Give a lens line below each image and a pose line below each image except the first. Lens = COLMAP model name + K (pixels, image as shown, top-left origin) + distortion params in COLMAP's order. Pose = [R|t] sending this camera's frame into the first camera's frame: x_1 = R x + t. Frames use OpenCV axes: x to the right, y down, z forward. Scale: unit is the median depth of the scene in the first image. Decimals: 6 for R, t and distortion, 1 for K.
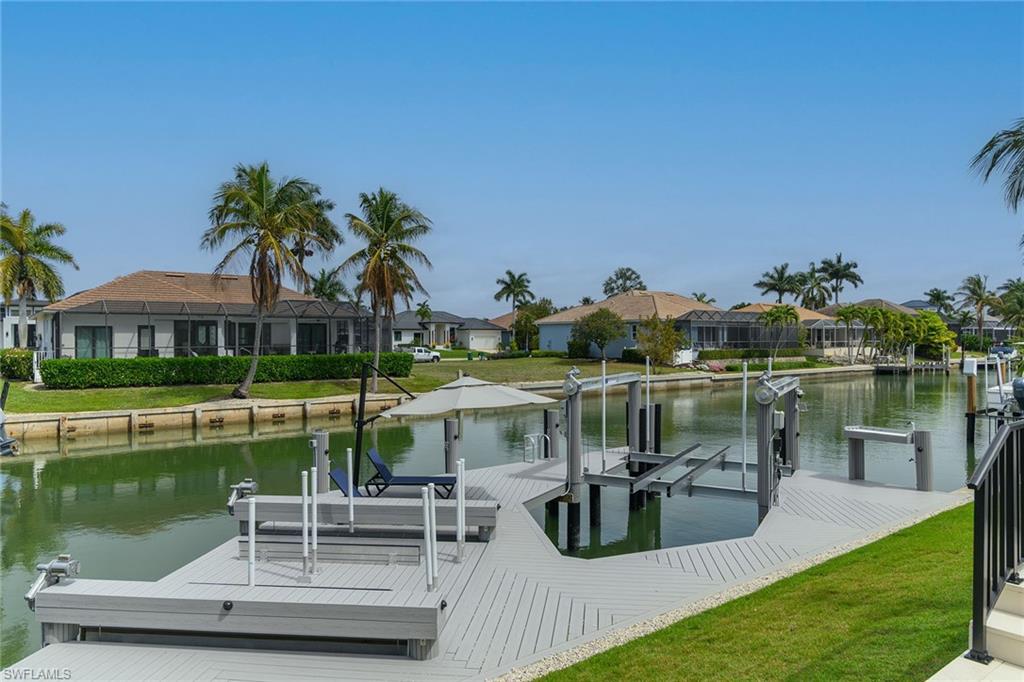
lens RADIAL K [[712.8, 0, 505.9], [0, 712.8, 335.7], [0, 0, 1]] dist [0.003151, -0.001058]
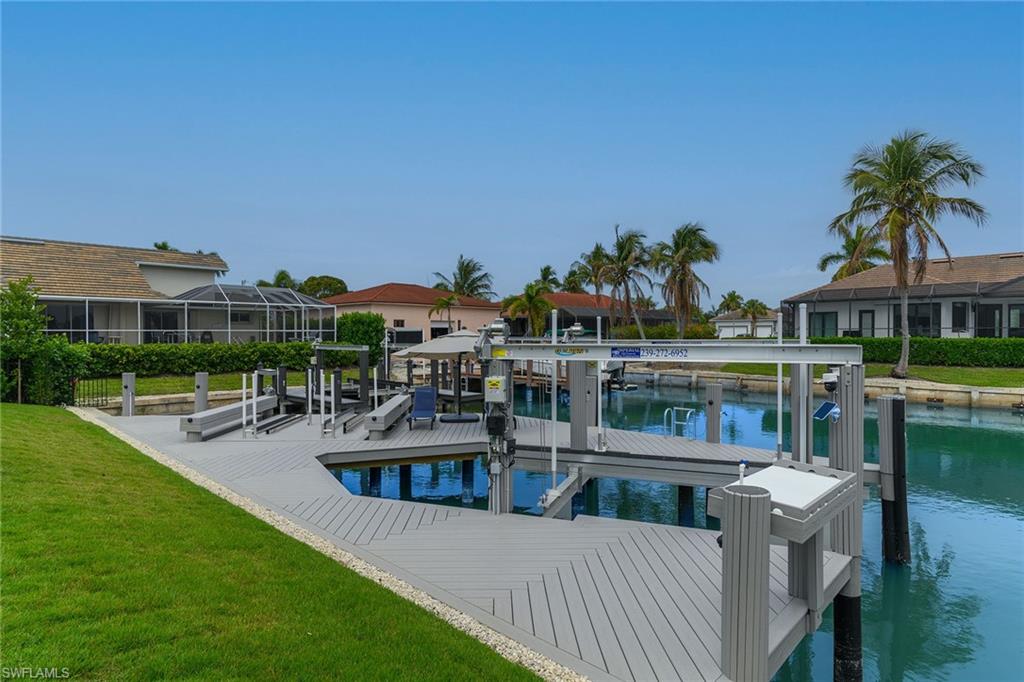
lens RADIAL K [[558.2, 0, 511.8], [0, 558.2, 330.1], [0, 0, 1]] dist [0.041137, 0.001072]
pose [[0.140713, -0.005590, -0.990035, 0.306736], [-0.001327, 0.999982, -0.005835, 0.023505], [0.990050, 0.002135, 0.140703, 0.315341]]
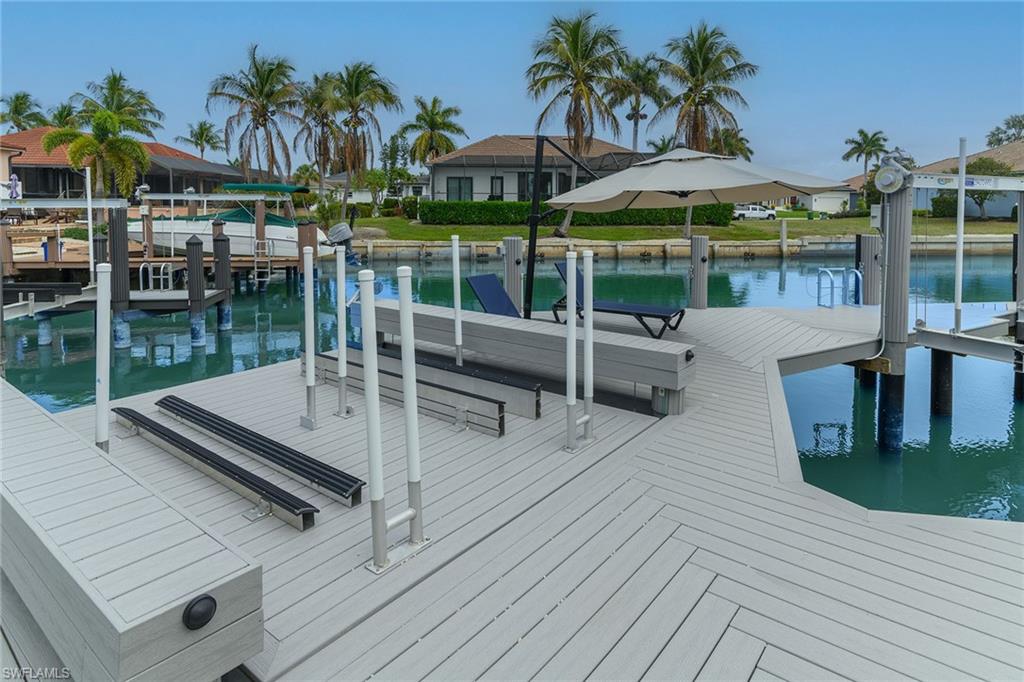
lens RADIAL K [[588.3, 0, 498.4], [0, 588.3, 228.4], [0, 0, 1]] dist [0.003772, -0.004286]
pose [[0.848706, 0.027083, -0.528172, 0.027160], [-0.008050, 0.999234, 0.038303, 0.035516], [0.528804, -0.028257, 0.848273, 0.152049]]
